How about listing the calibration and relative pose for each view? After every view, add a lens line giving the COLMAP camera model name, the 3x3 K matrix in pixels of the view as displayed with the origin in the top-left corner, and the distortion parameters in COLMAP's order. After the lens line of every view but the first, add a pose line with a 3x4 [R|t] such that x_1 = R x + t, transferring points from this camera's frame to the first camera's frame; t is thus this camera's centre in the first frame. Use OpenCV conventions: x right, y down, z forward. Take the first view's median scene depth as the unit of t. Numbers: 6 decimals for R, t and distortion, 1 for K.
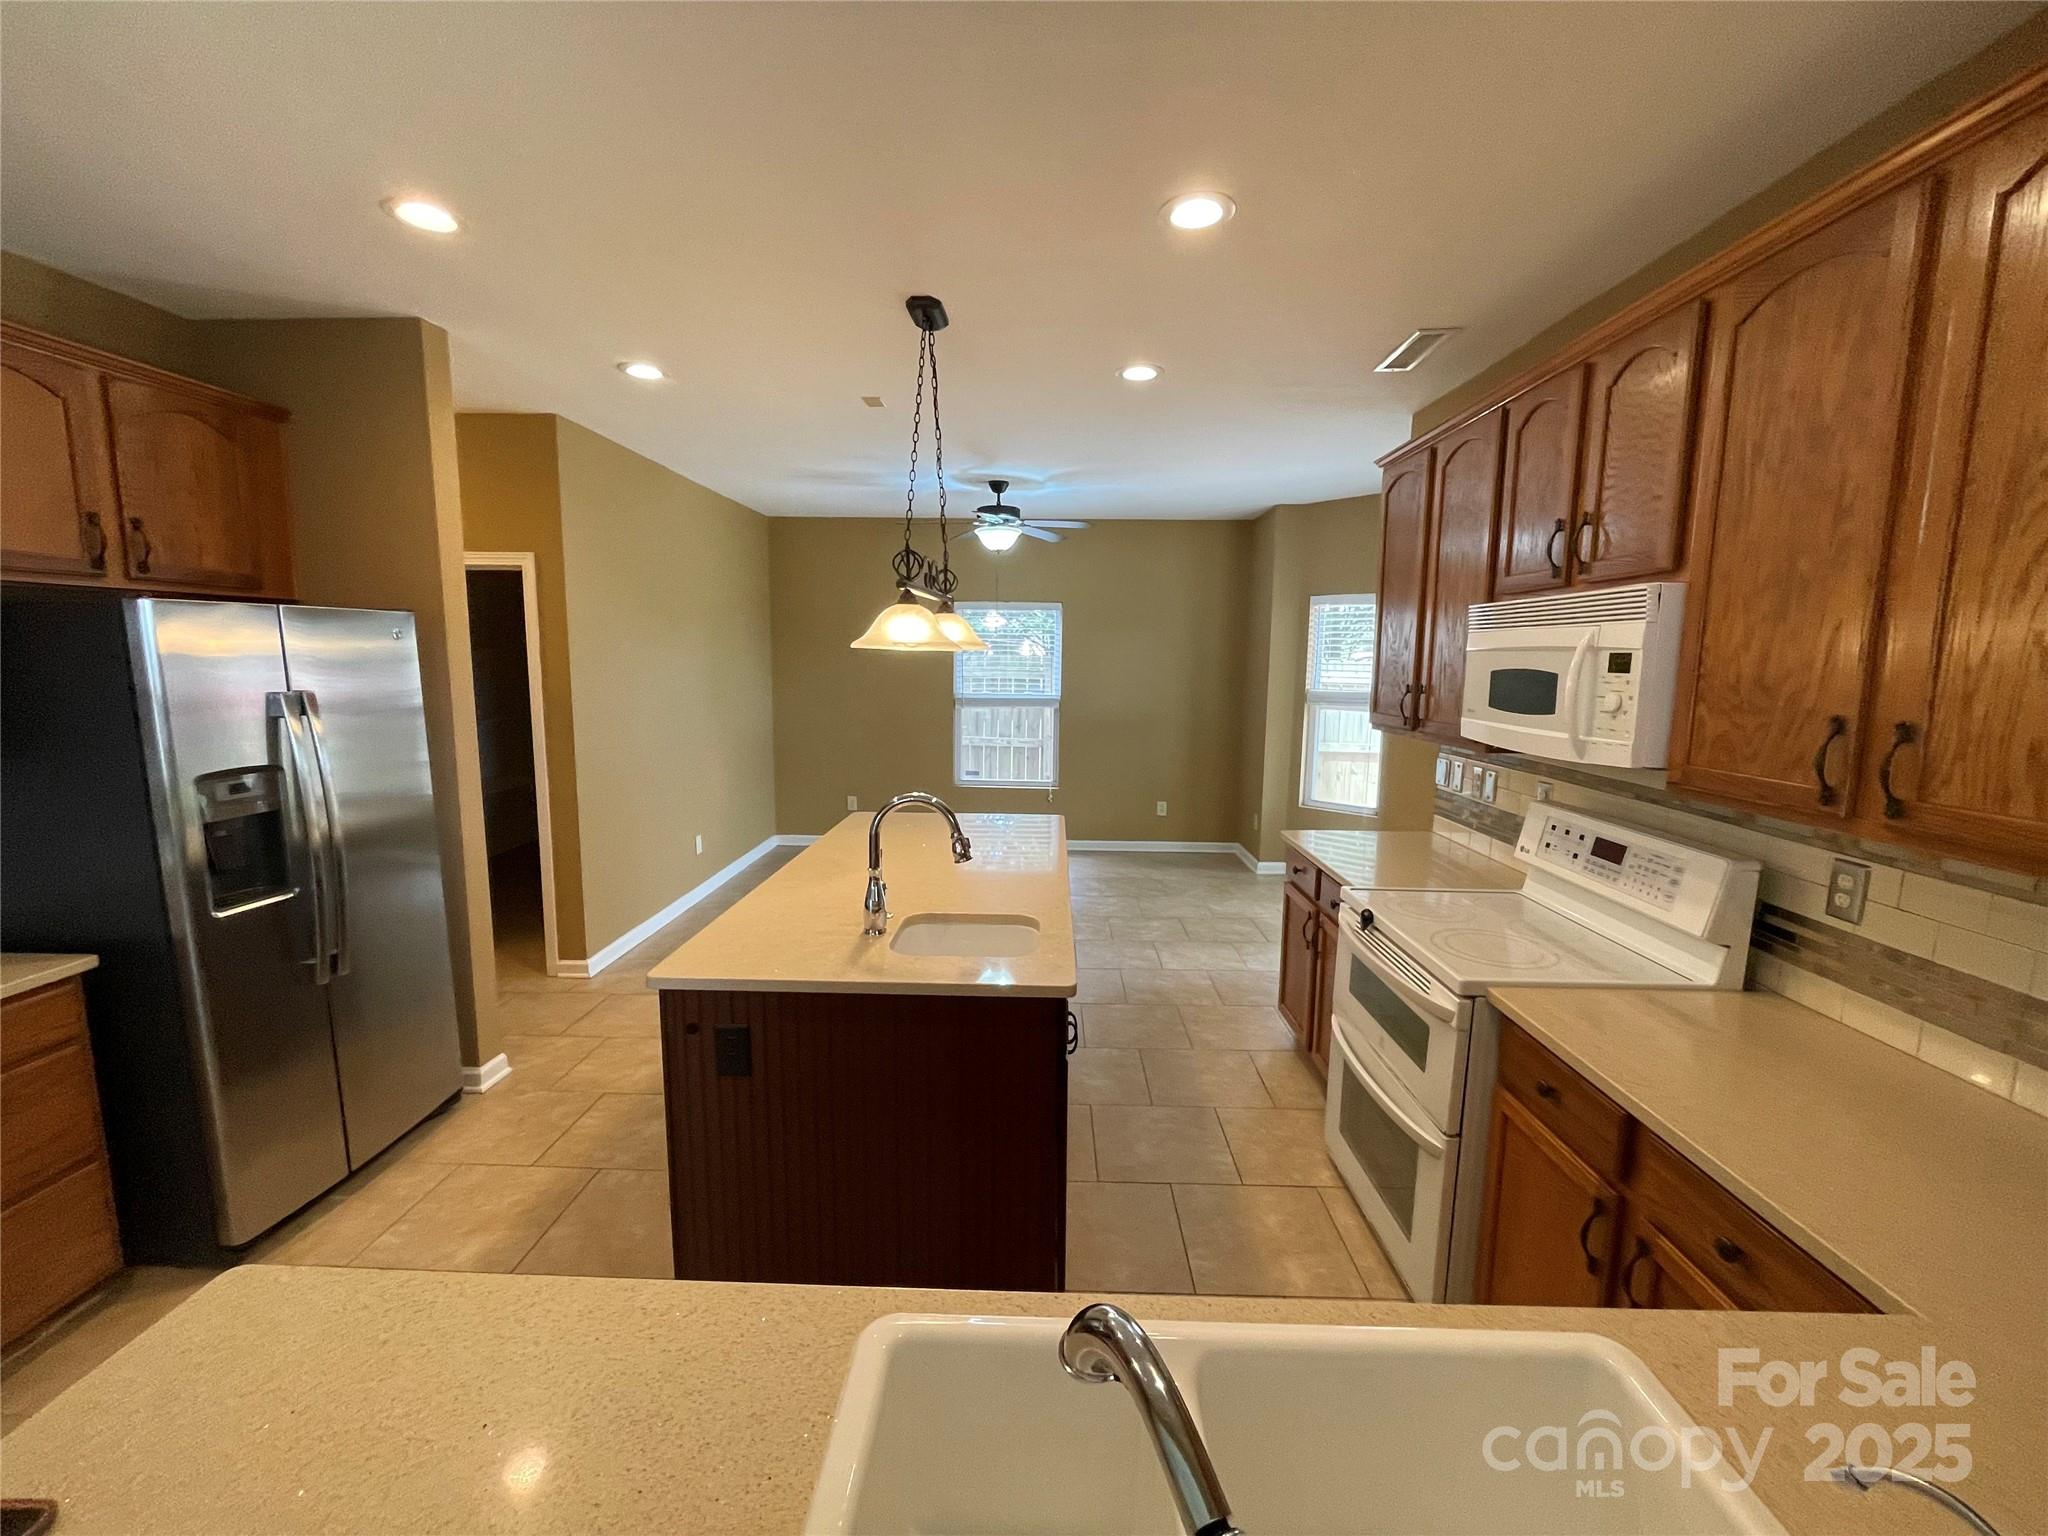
lens RADIAL K [[831.9, 0, 1022.7], [0, 831.9, 764.1], [0, 0, 1]] dist [-0.003407, -0.000115]
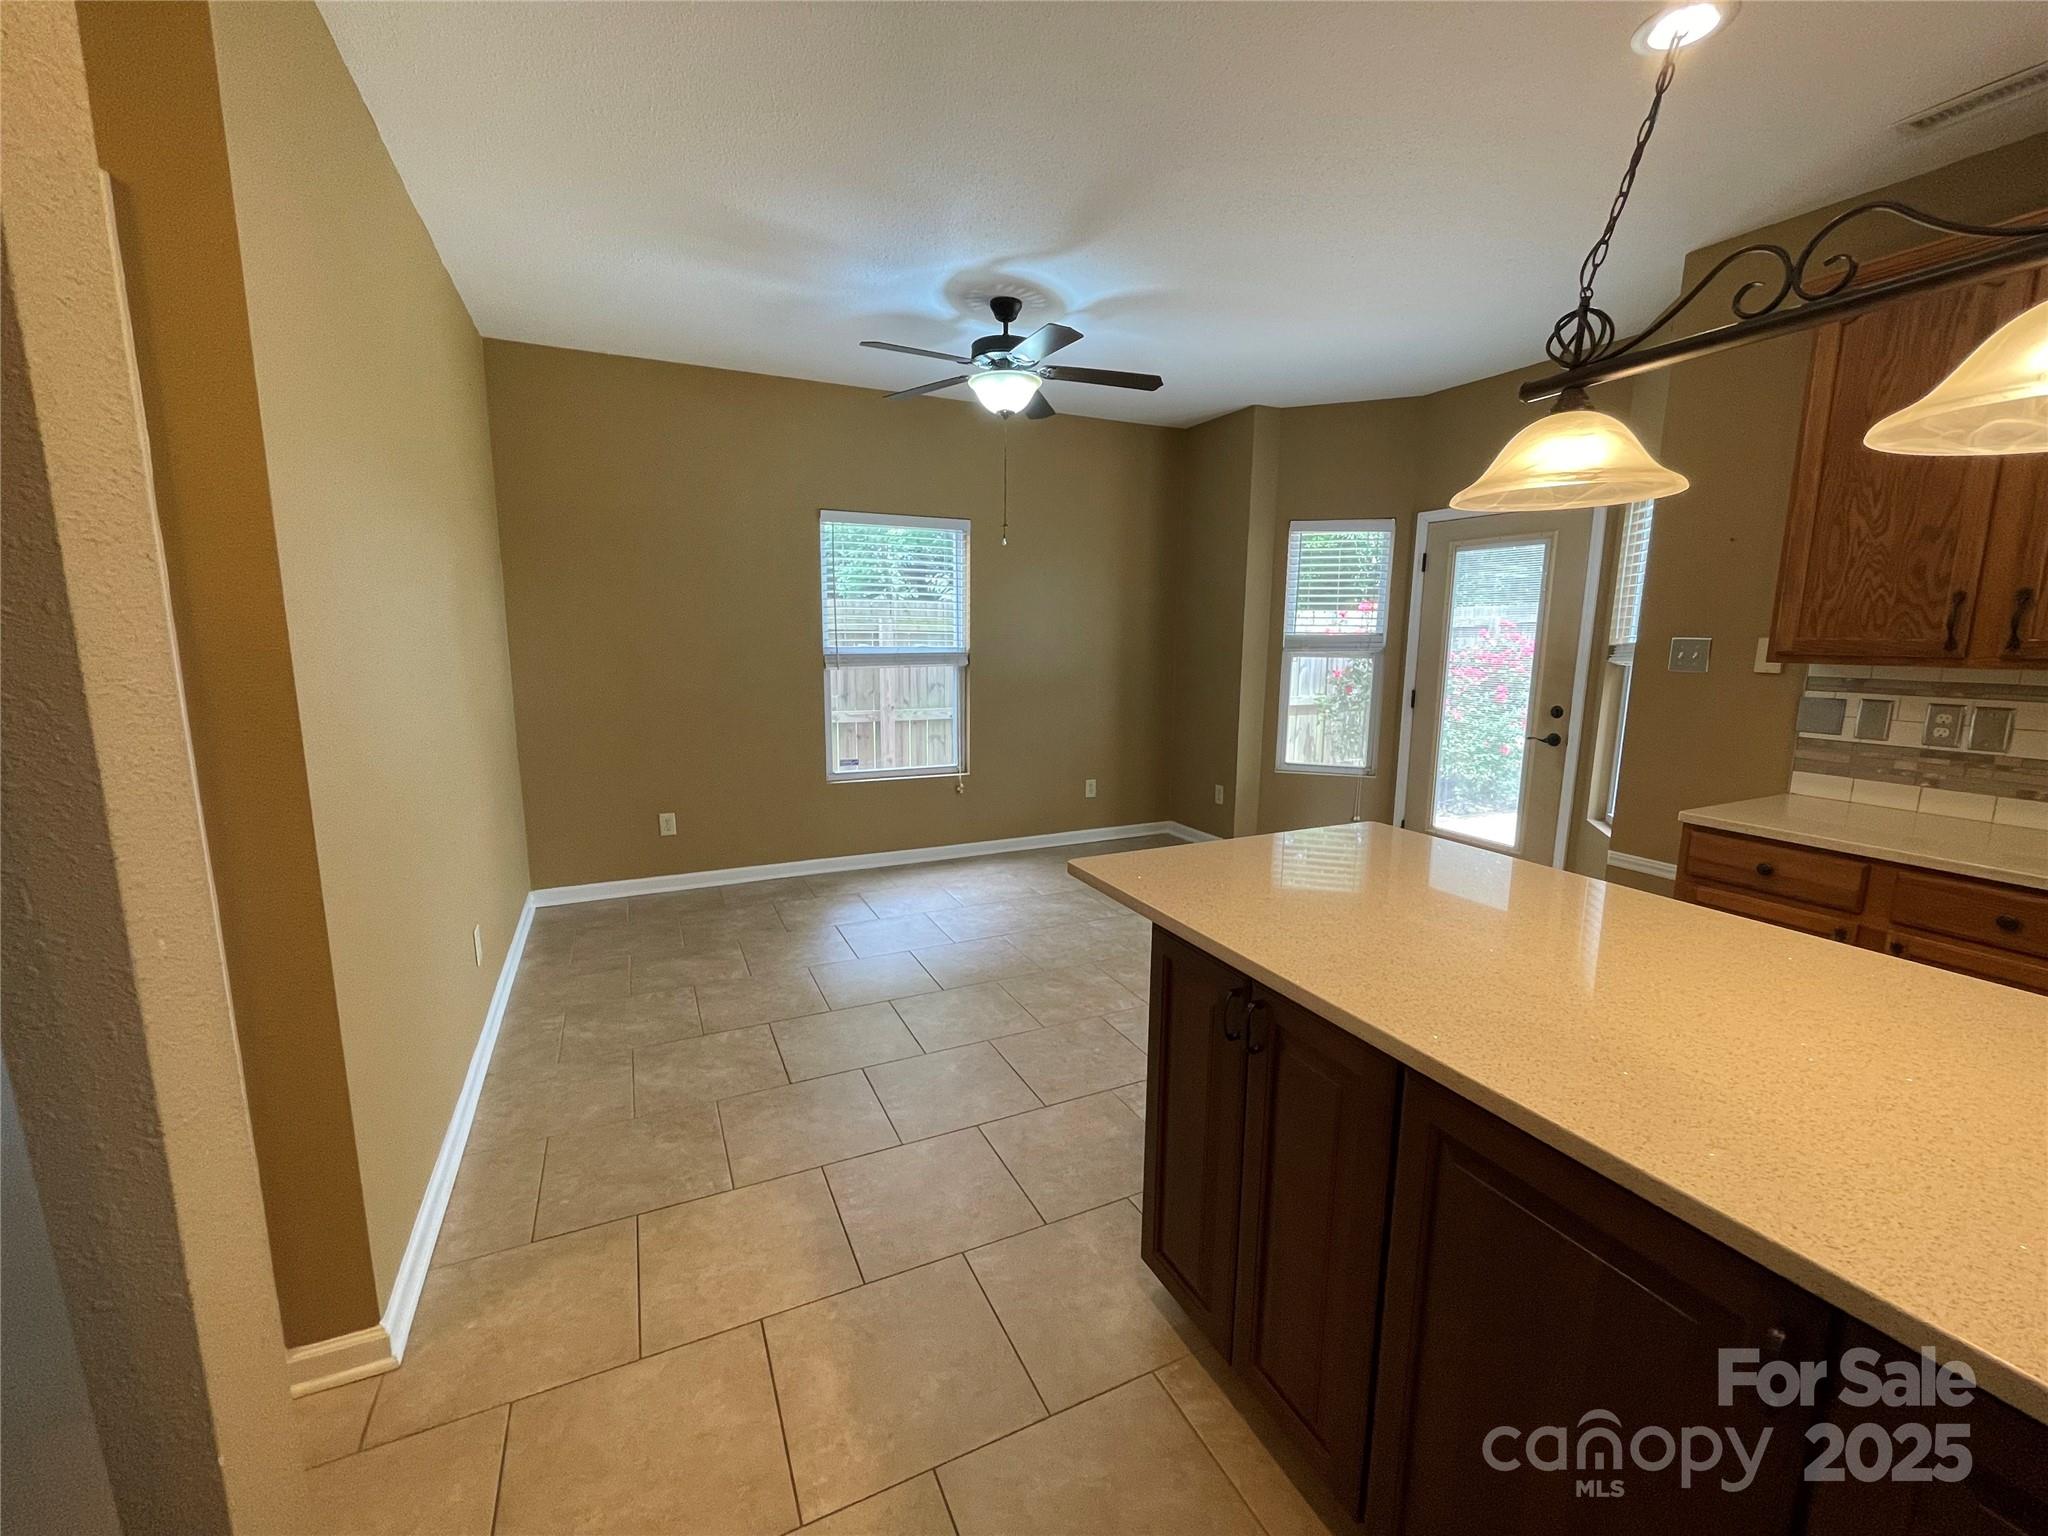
lens RADIAL K [[831.9, 0, 1022.7], [0, 831.9, 764.1], [0, 0, 1]] dist [-0.003407, -0.000115]
pose [[0.889500, -0.078197, 0.450195, -0.252759], [0.061338, 0.996765, 0.051941, -0.015764], [-0.452800, -0.018587, 0.891418, 0.321002]]
